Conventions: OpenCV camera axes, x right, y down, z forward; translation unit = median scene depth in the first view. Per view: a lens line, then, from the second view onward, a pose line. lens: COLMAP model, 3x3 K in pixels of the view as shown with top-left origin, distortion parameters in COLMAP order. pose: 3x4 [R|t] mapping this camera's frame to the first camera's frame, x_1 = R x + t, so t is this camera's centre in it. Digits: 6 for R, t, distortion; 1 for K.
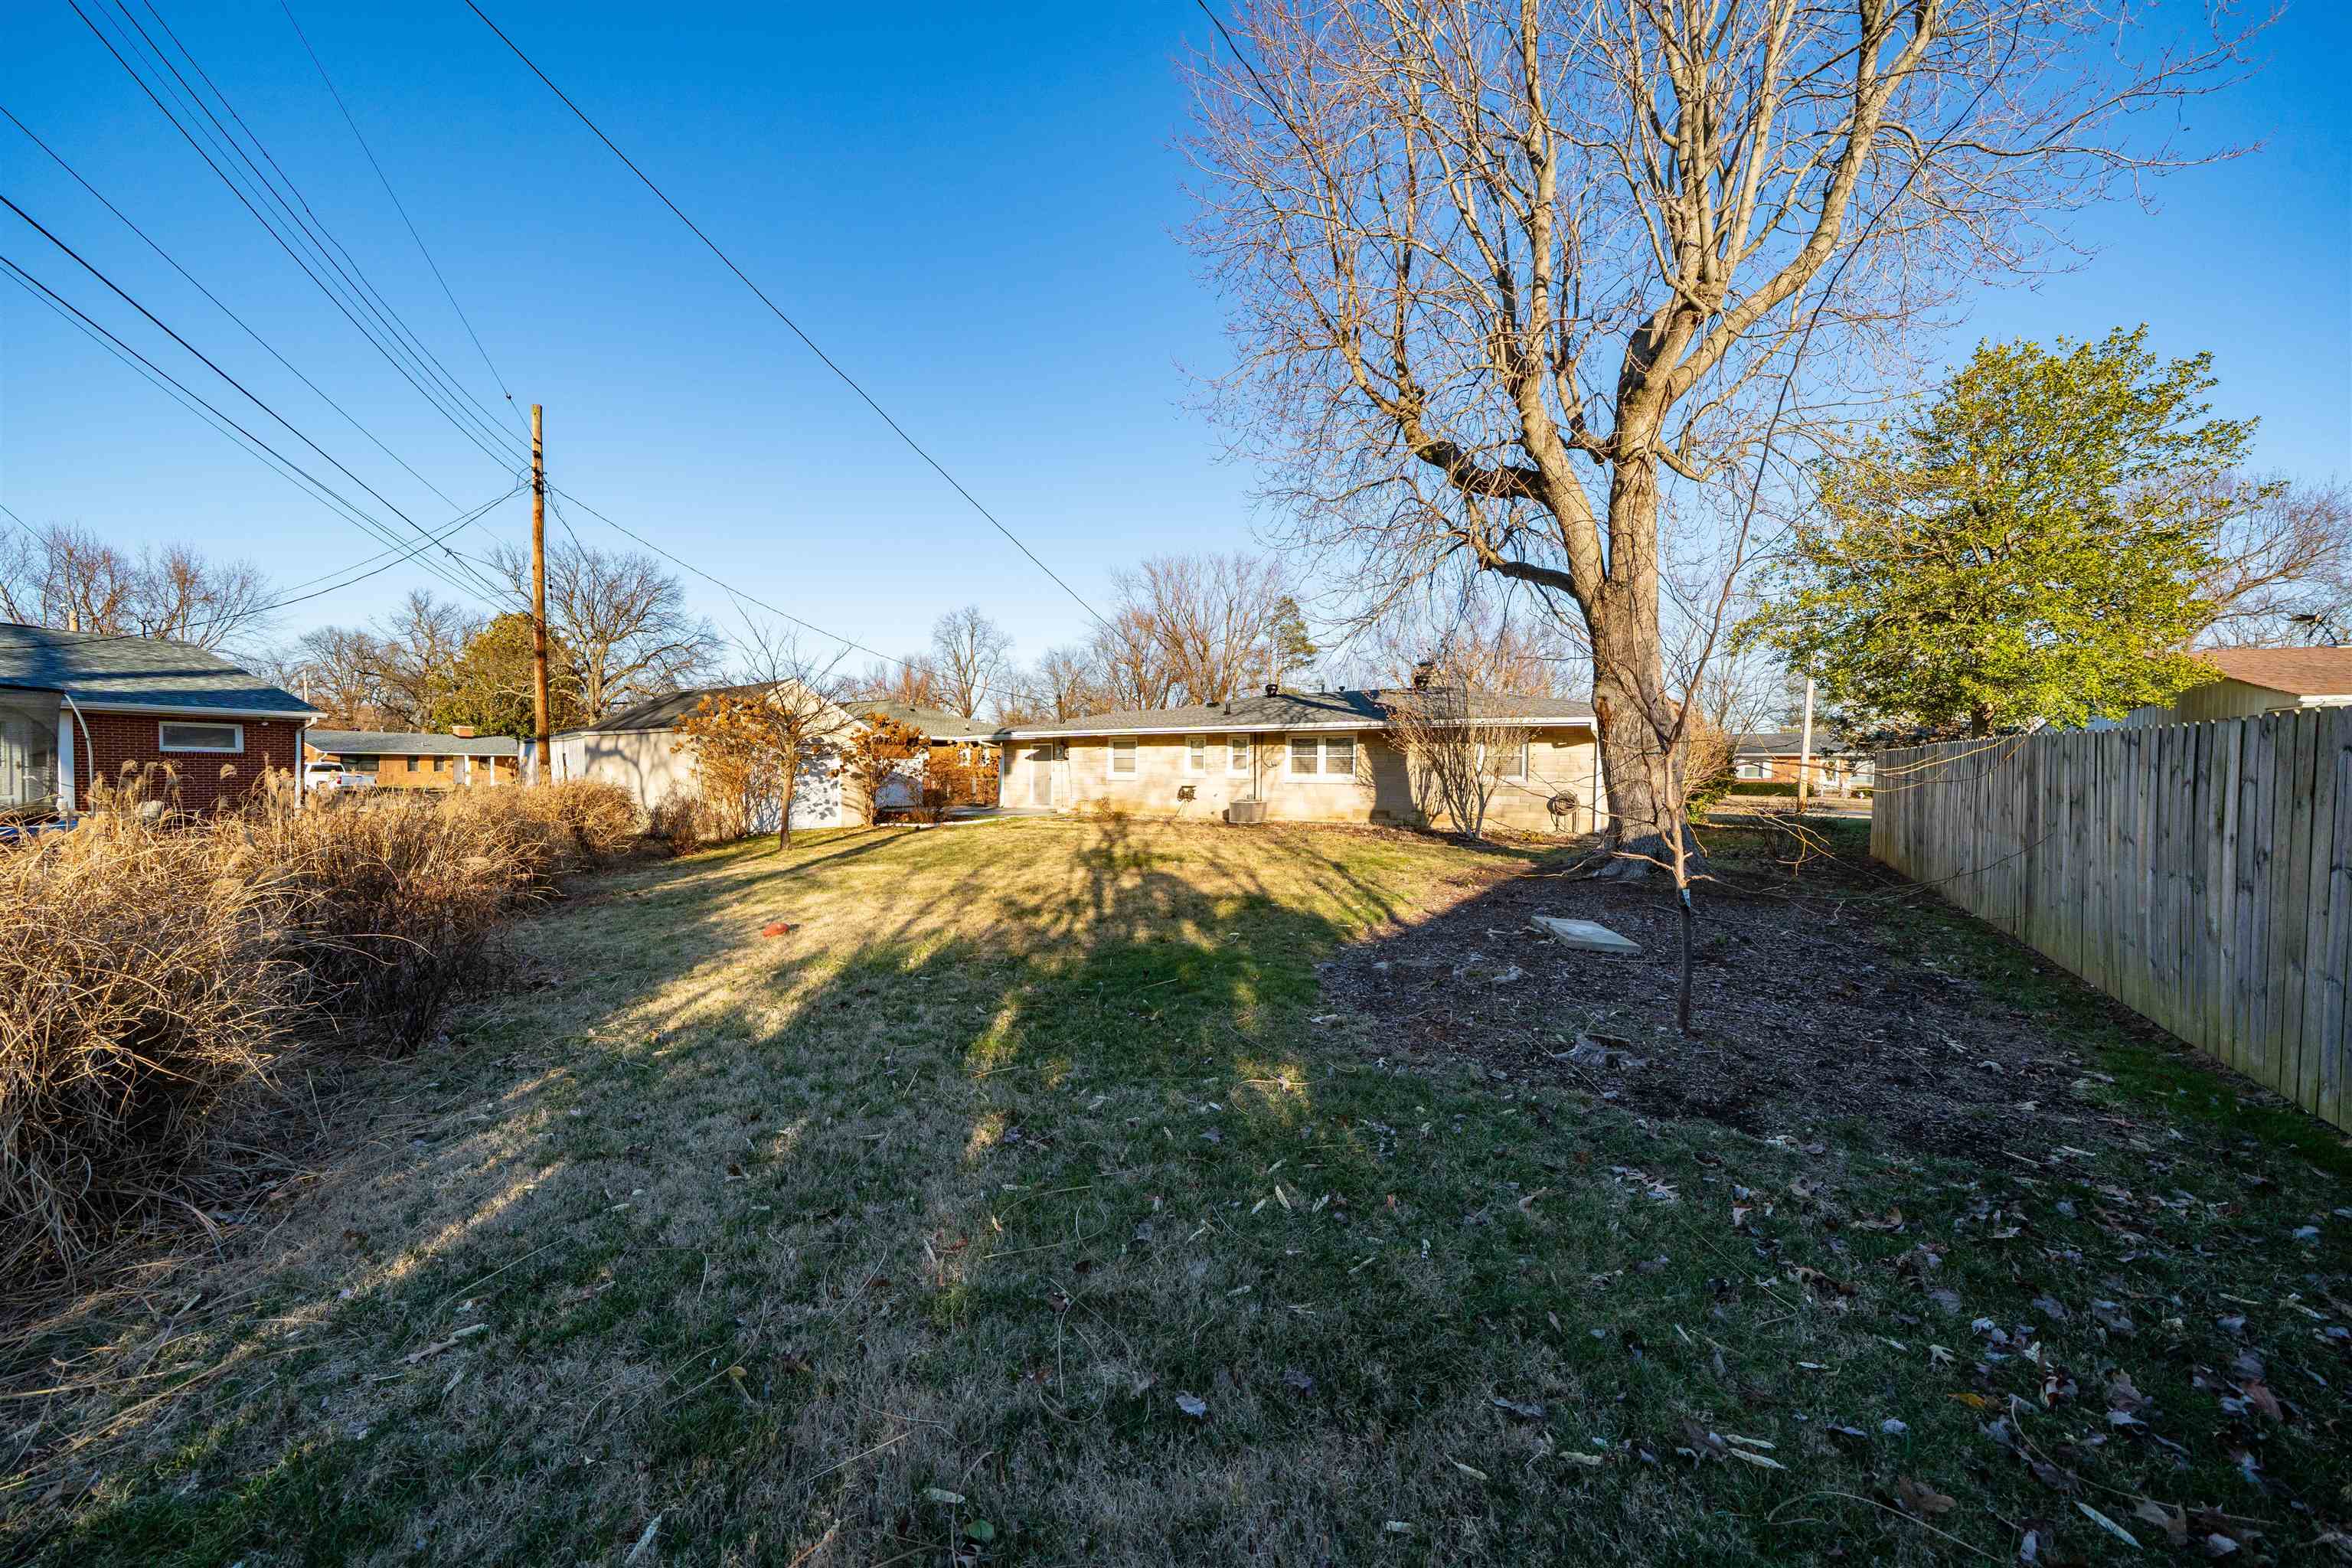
lens RADIAL K [[829.9, 0, 1176.0], [0, 829.9, 784.0], [0, 0, 1]] dist [-0.010037, -0.000185]
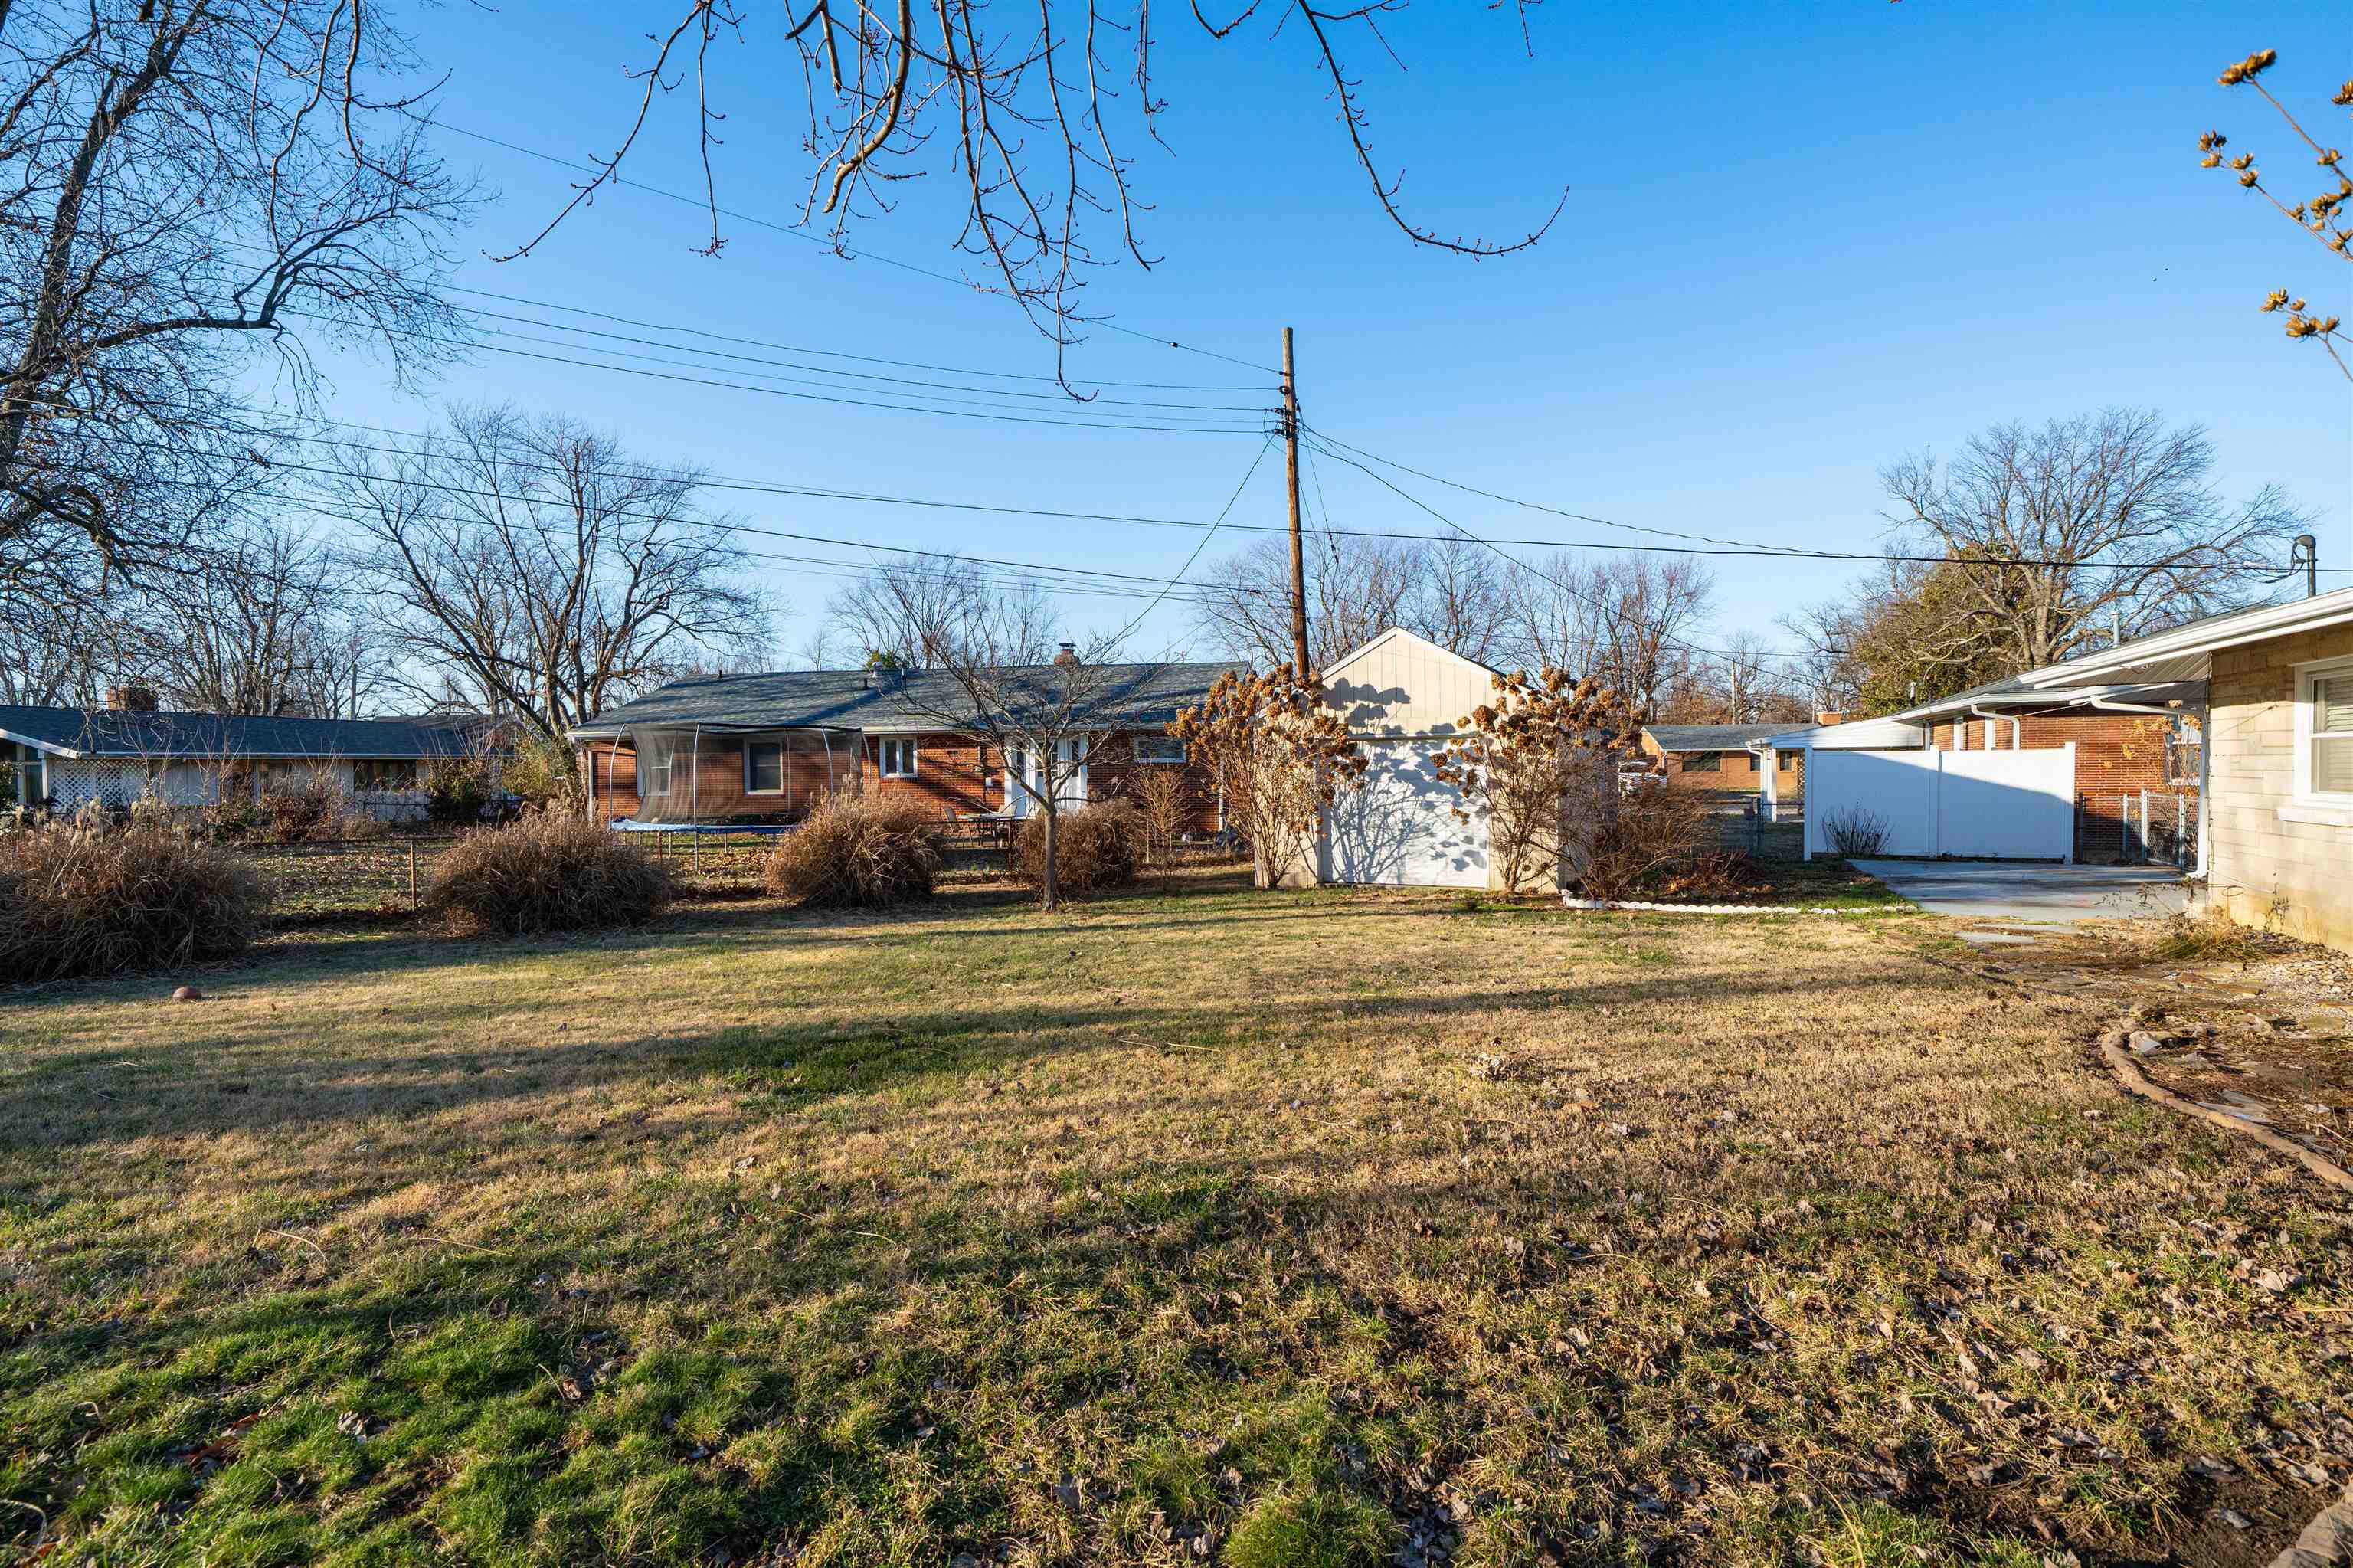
lens RADIAL K [[1109.2, 0, 1176.5], [0, 1109.2, 784.0], [0, 0, 1]] dist [0.002228, 0.000370]
pose [[0.129724, 0.011311, -0.991486, 0.260151], [-0.006976, 0.999921, 0.010495, -0.020225], [0.991526, 0.005555, 0.129792, 0.658981]]
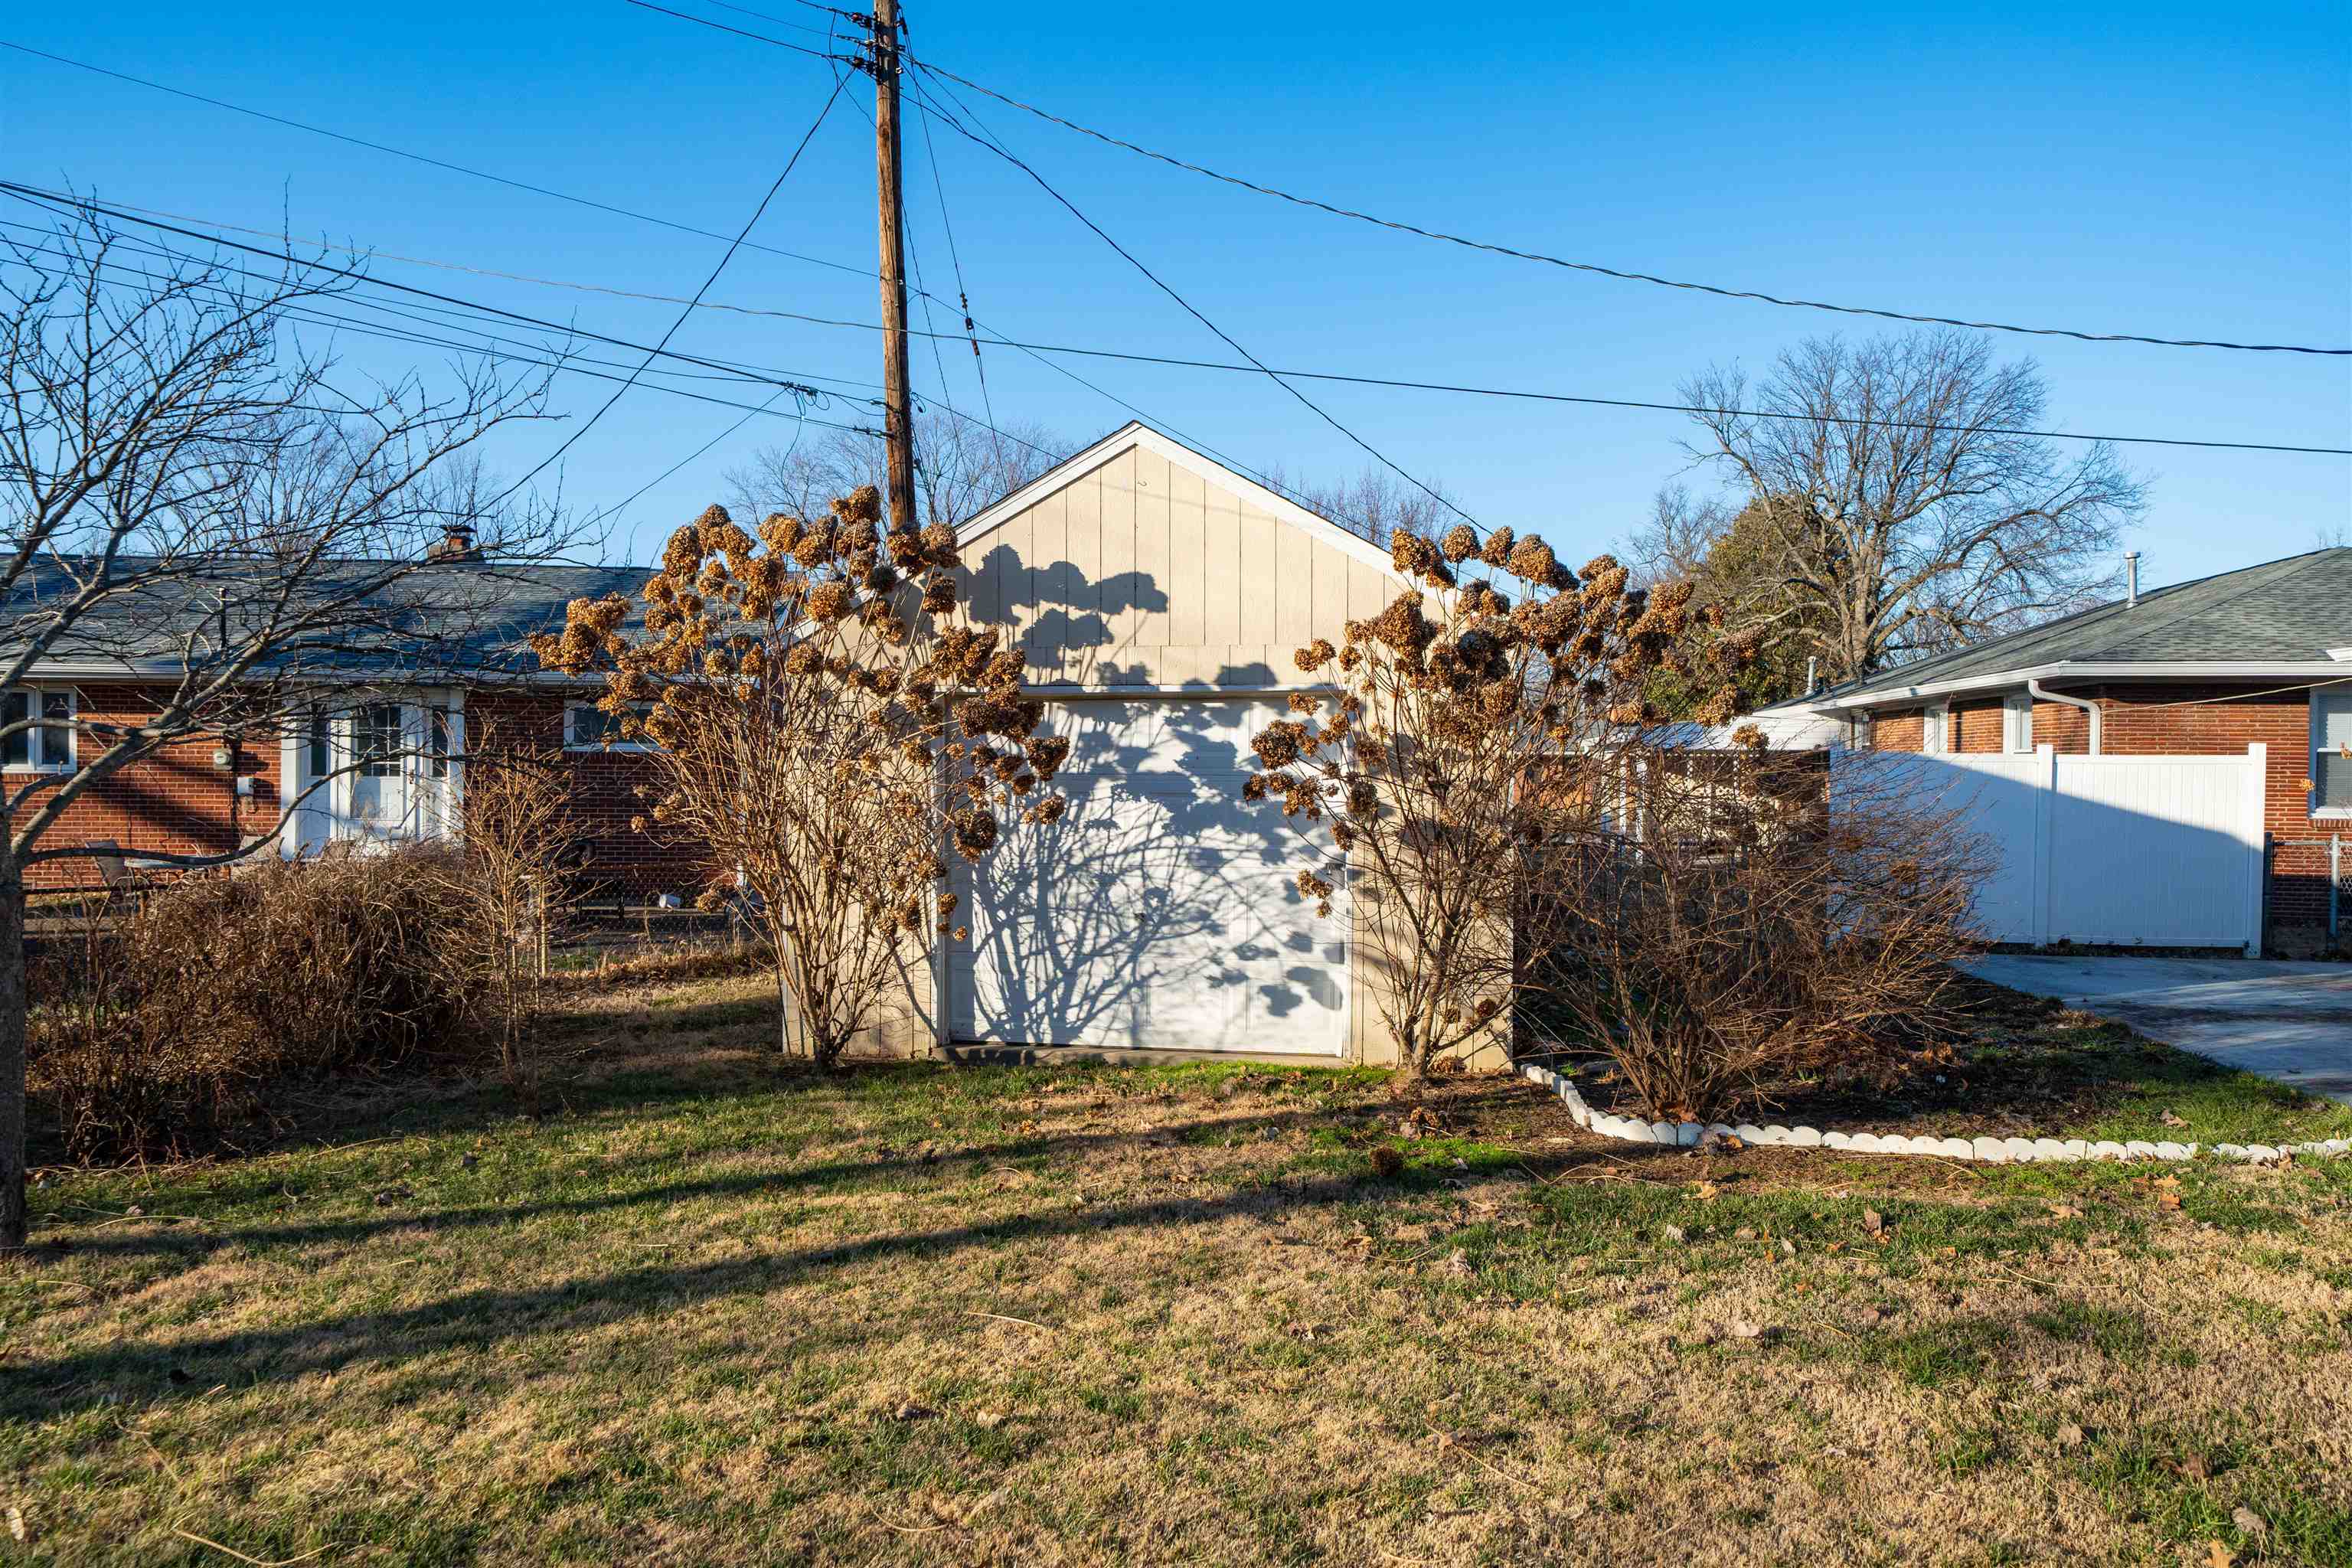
lens RADIAL K [[1614.0, 0, 1171.9], [0, 1614.0, 819.4], [0, 0, 1]] dist [0.007608, 0.001025]
pose [[0.397262, 0.030064, -0.917213, -0.023114], [-0.022717, 0.999479, 0.022922, -0.020359], [0.917424, 0.011731, 0.397738, 0.728870]]
